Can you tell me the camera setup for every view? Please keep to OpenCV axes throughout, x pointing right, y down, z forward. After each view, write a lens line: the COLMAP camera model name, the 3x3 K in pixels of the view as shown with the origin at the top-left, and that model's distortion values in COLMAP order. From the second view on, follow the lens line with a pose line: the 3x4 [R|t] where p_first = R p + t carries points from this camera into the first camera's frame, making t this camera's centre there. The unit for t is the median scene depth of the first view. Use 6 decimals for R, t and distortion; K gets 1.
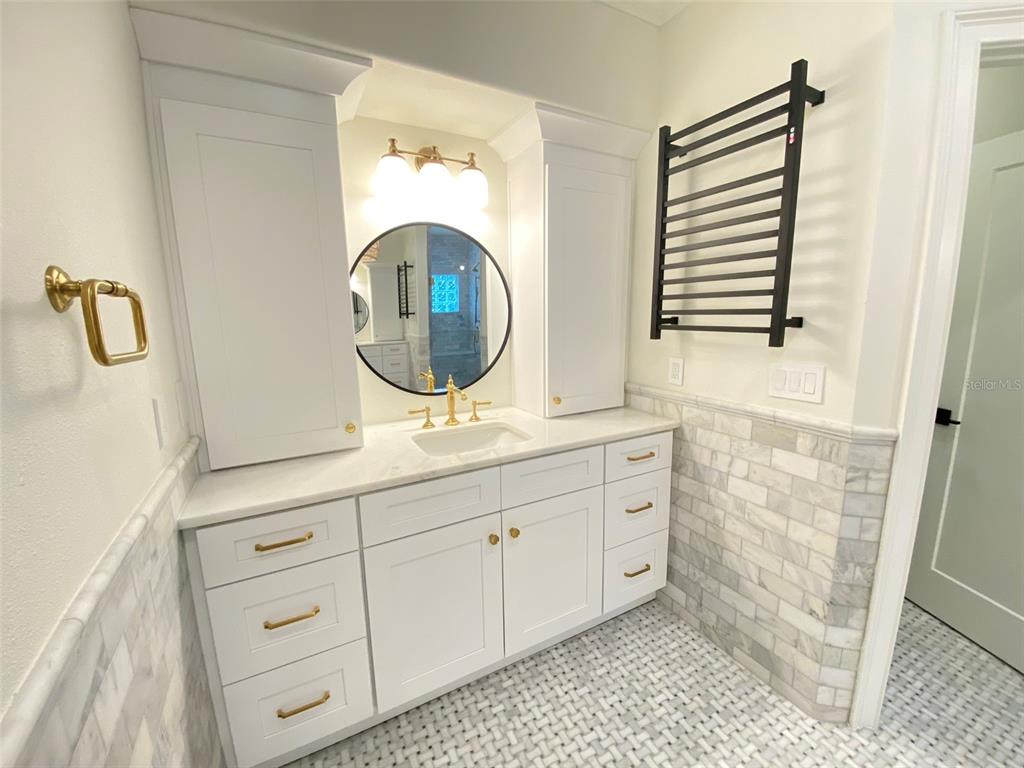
lens RADIAL K [[415.3, 0, 517.7], [0, 415.3, 384.1], [0, 0, 1]] dist [0.015134, -0.019954]
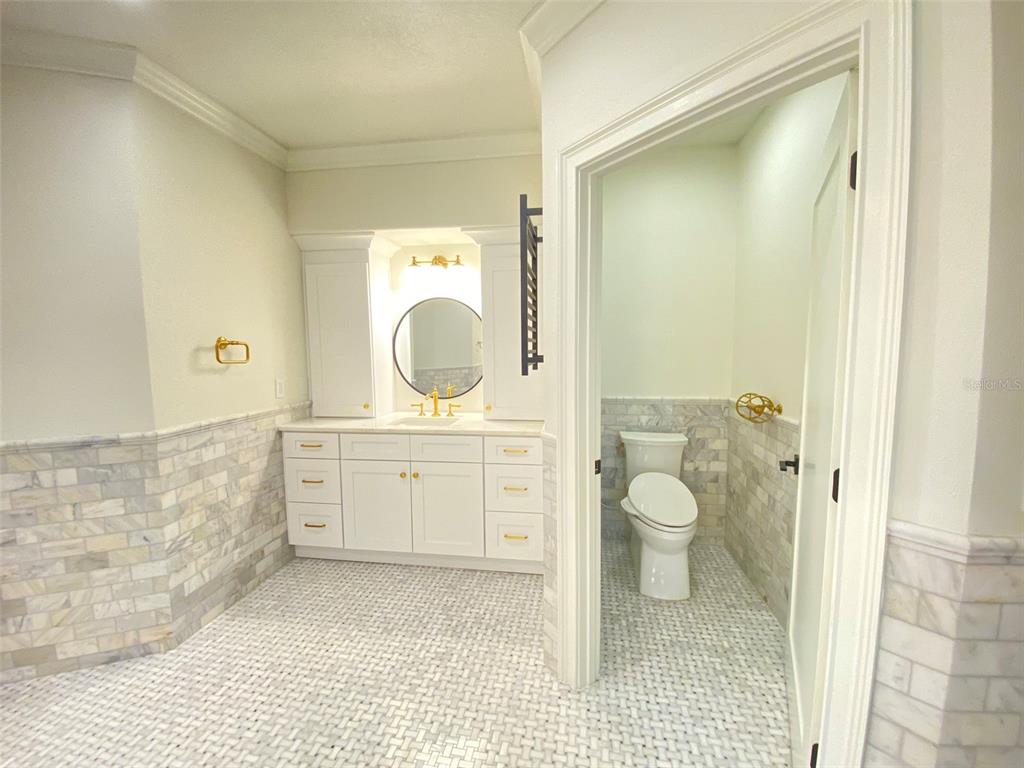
lens RADIAL K [[415.3, 0, 517.7], [0, 415.3, 384.1], [0, 0, 1]] dist [0.015134, -0.019954]
pose [[0.803949, 0.059299, -0.591734, 1.199401], [-0.106047, 0.993363, -0.044532, 0.009895], [0.585166, 0.098553, 0.804902, -0.165902]]
